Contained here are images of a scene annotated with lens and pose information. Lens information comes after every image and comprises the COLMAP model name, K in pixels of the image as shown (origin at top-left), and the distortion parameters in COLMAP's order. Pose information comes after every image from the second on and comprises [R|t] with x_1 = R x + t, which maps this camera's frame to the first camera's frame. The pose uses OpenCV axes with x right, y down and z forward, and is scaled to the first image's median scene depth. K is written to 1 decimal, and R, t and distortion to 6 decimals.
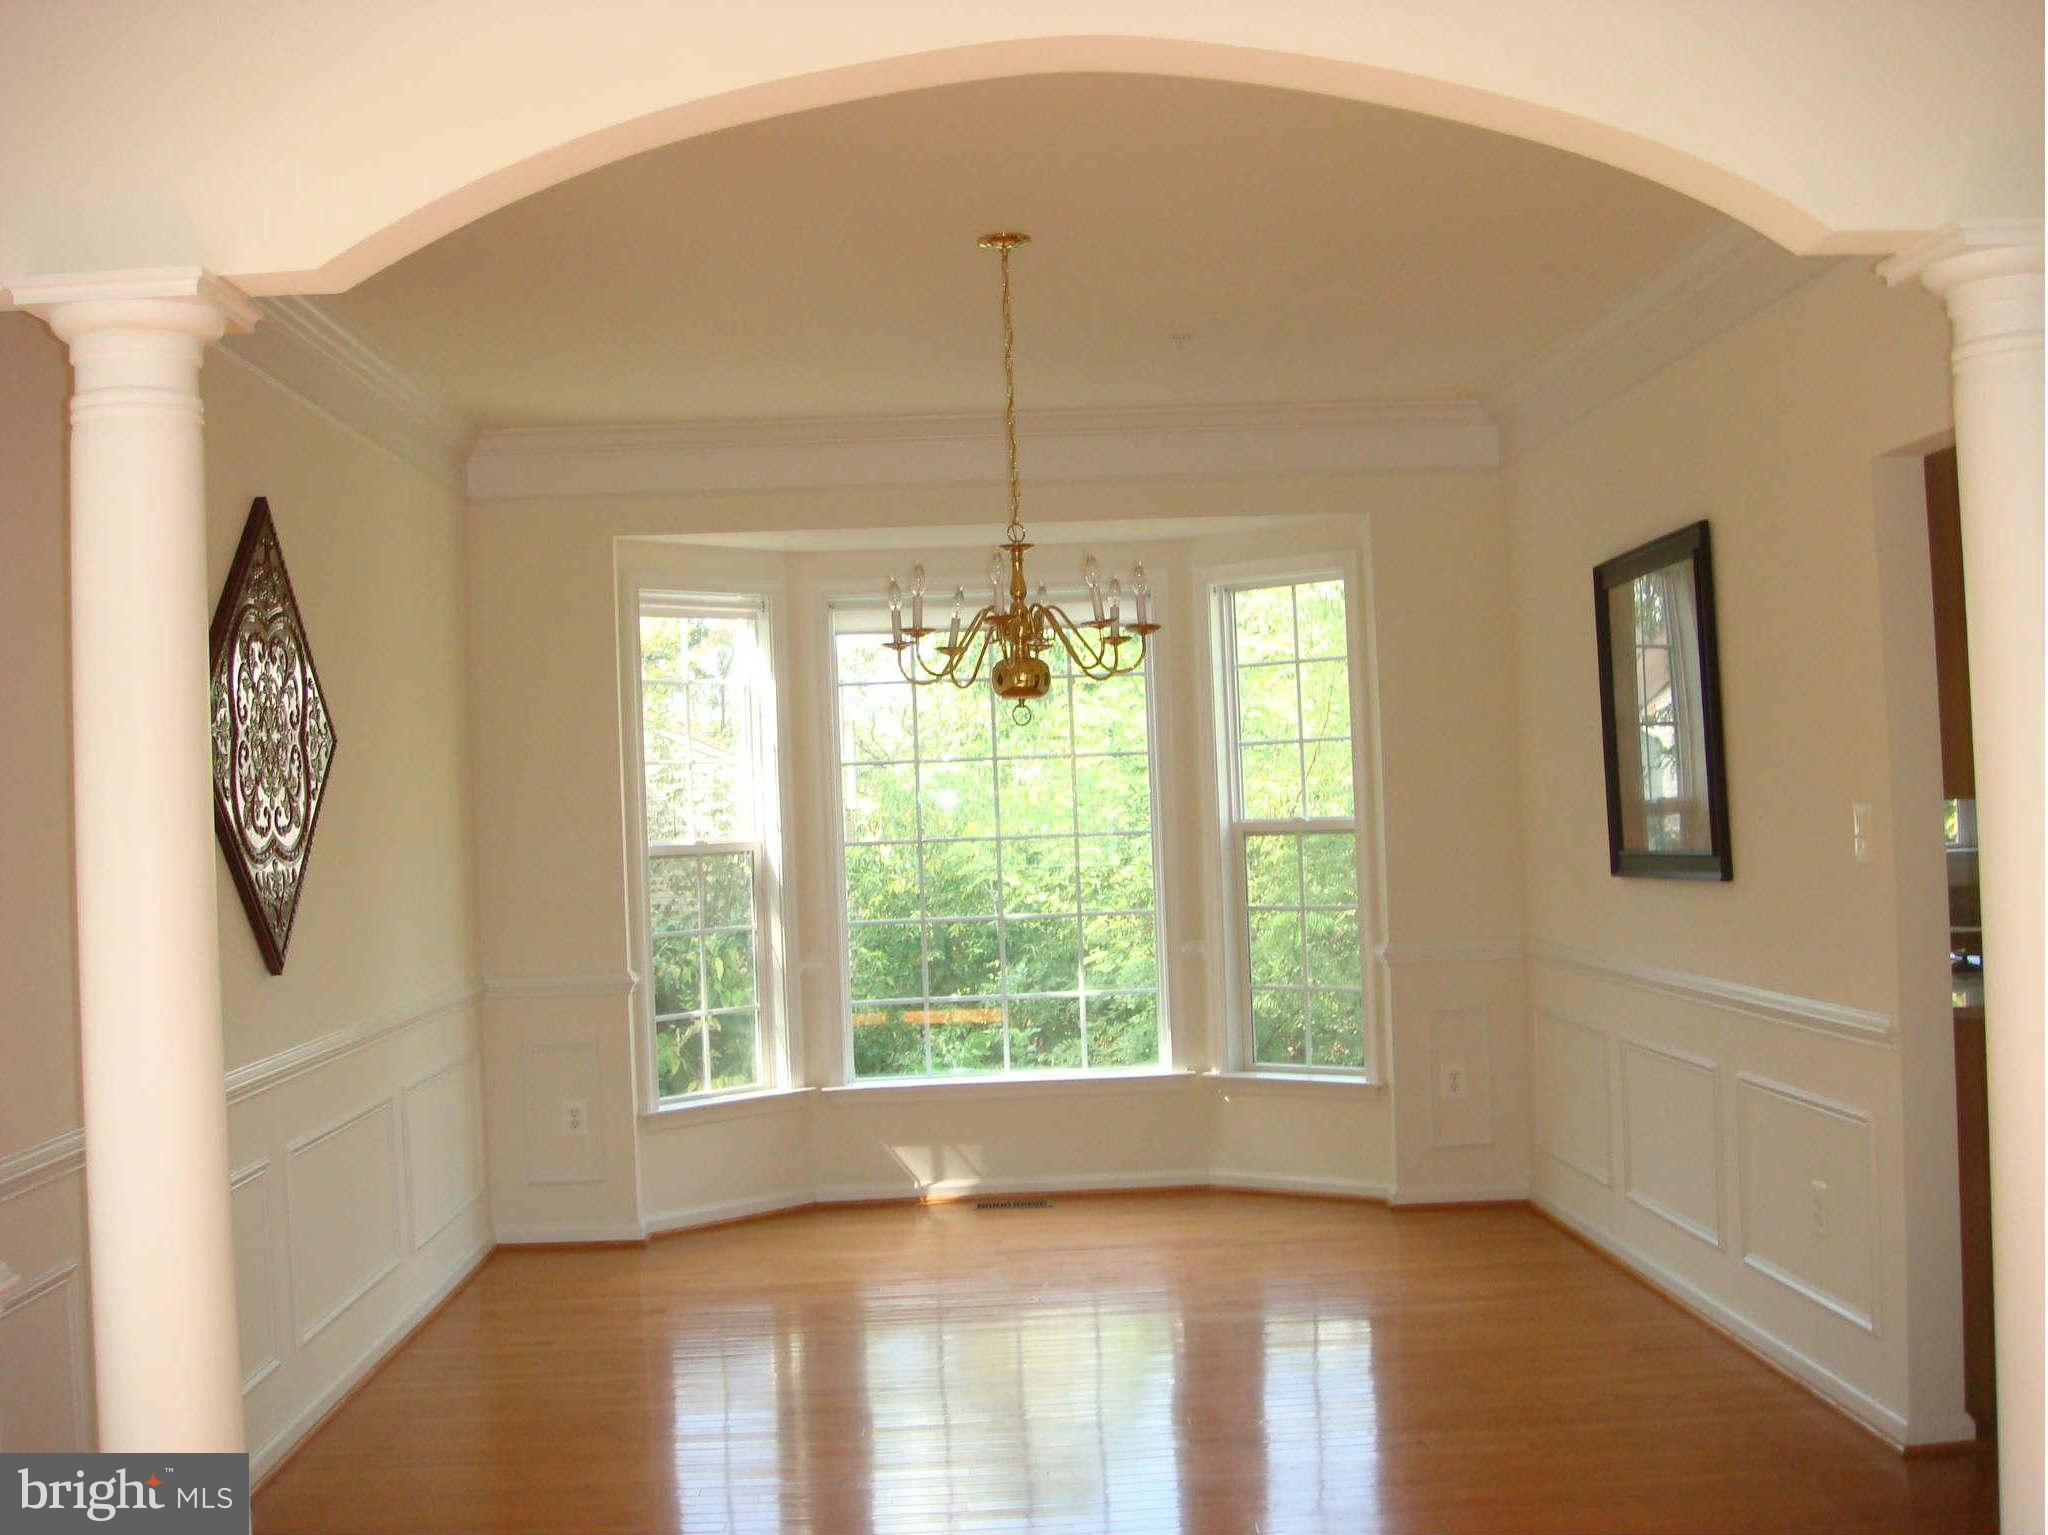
lens RADIAL K [[2164.7, 0, 1024.0], [0, 2164.7, 767.5], [0, 0, 1]] dist [-0.161457, 0.055403]
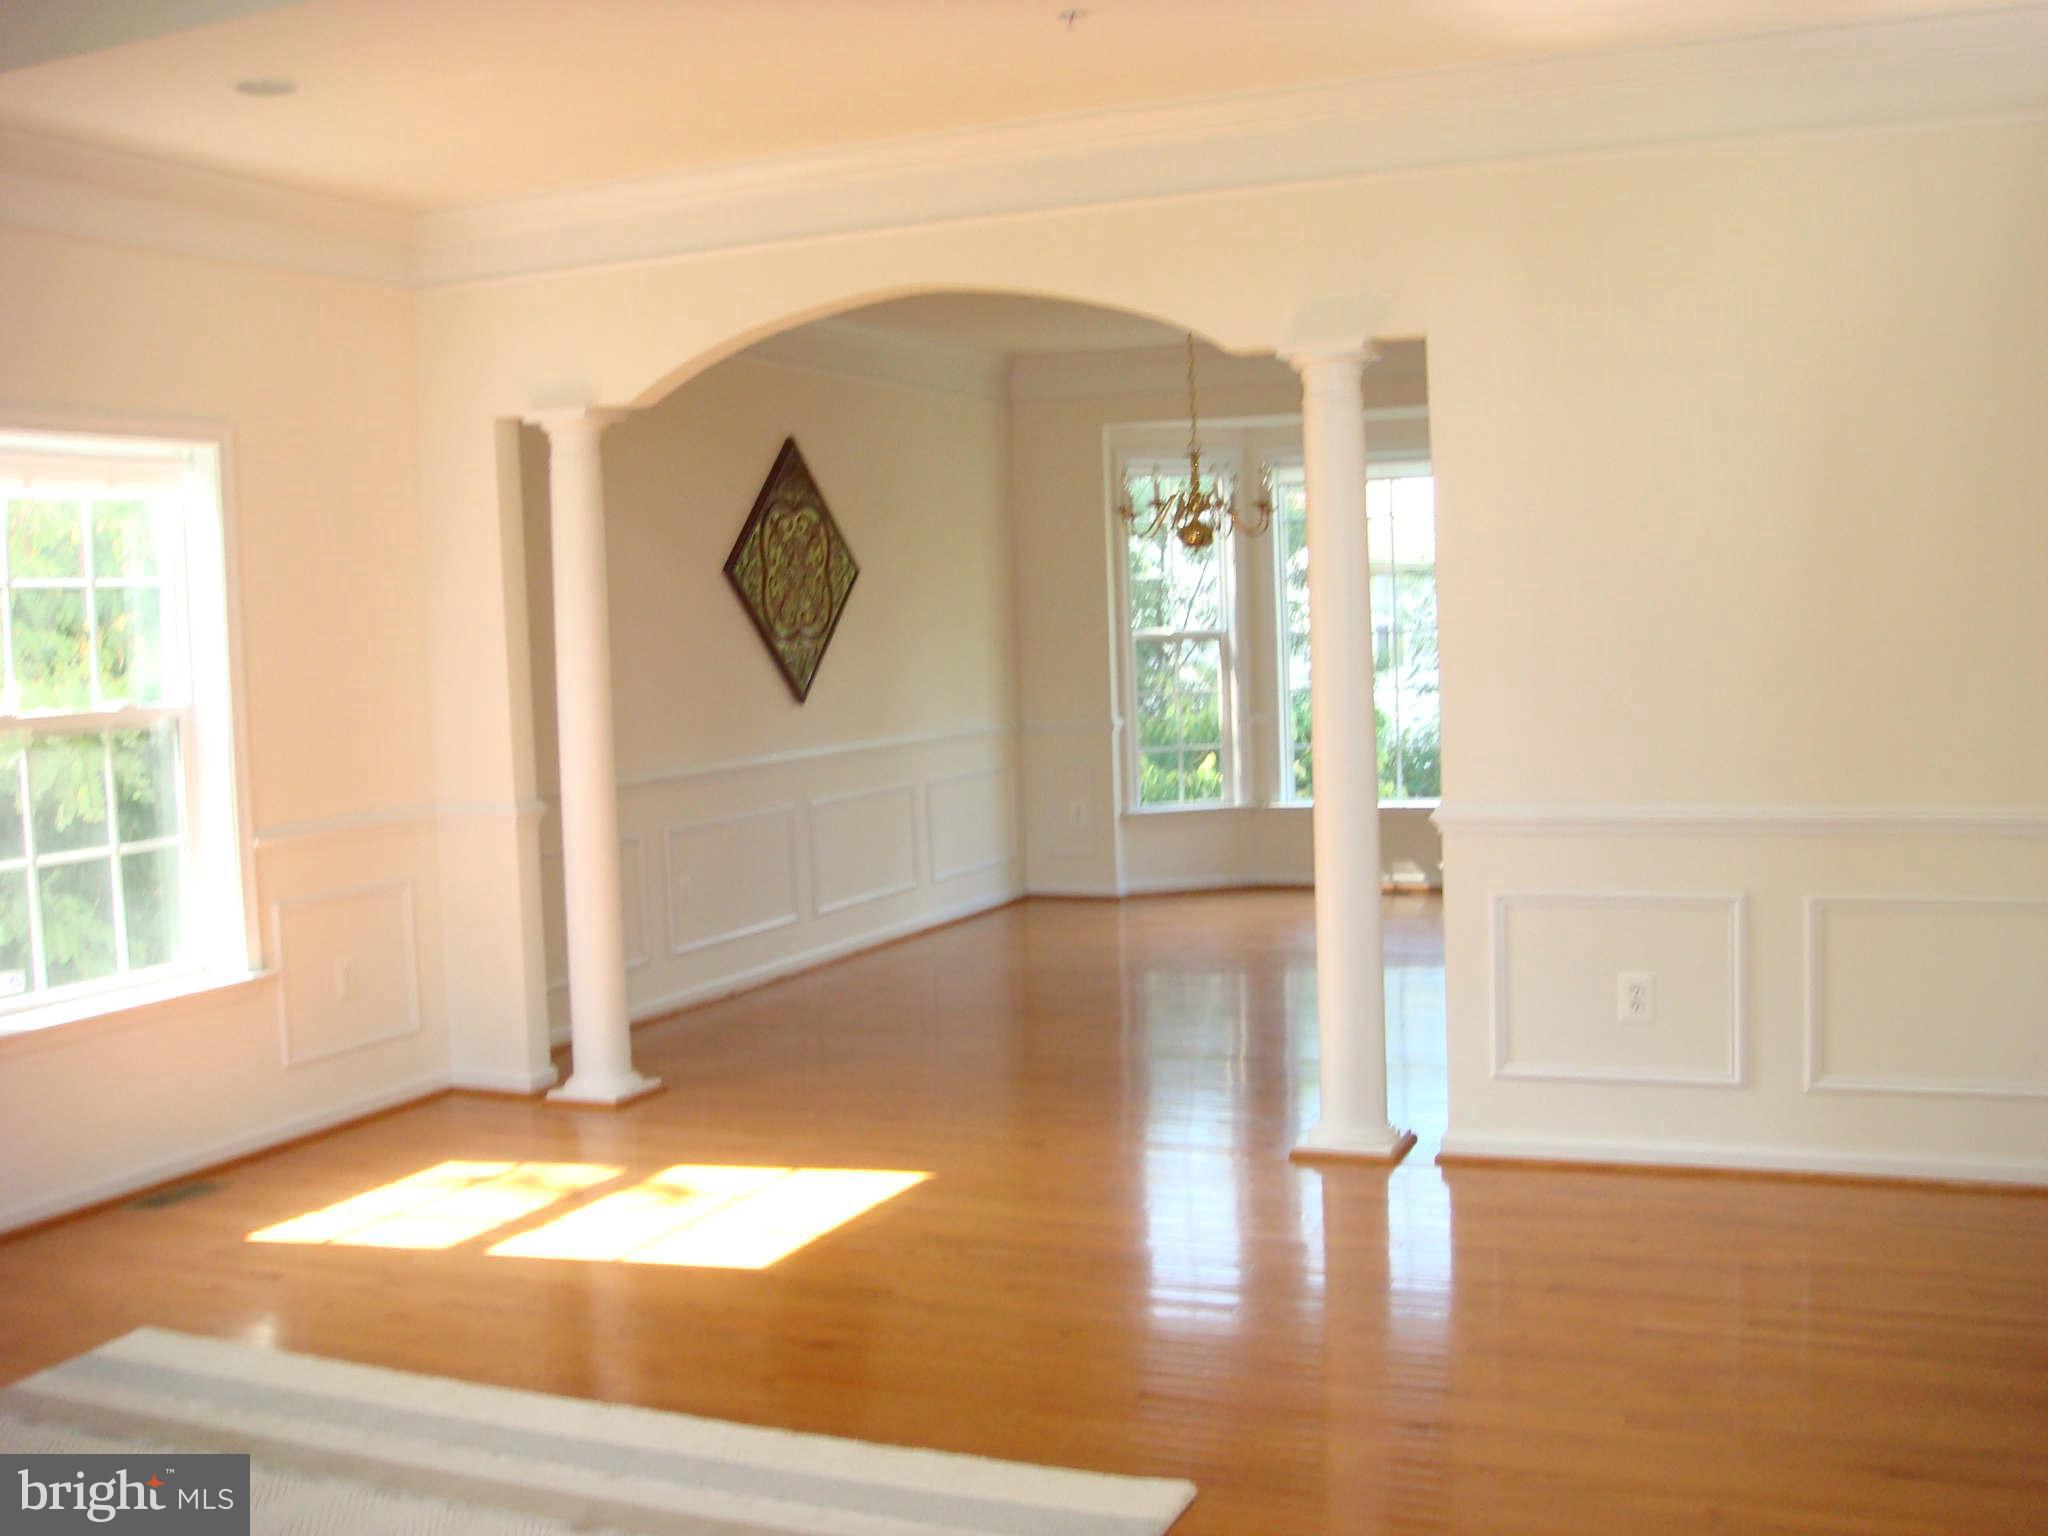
lens RADIAL K [[2164.7, 0, 1024.0], [0, 2164.7, 768.0], [0, 0, 1]] dist [-0.161457, 0.055403]
pose [[0.901539, 0.036681, -0.431141, 0.584842], [0.006464, 0.995147, 0.098182, -0.026192], [0.432650, -0.091302, 0.896927, -0.544228]]
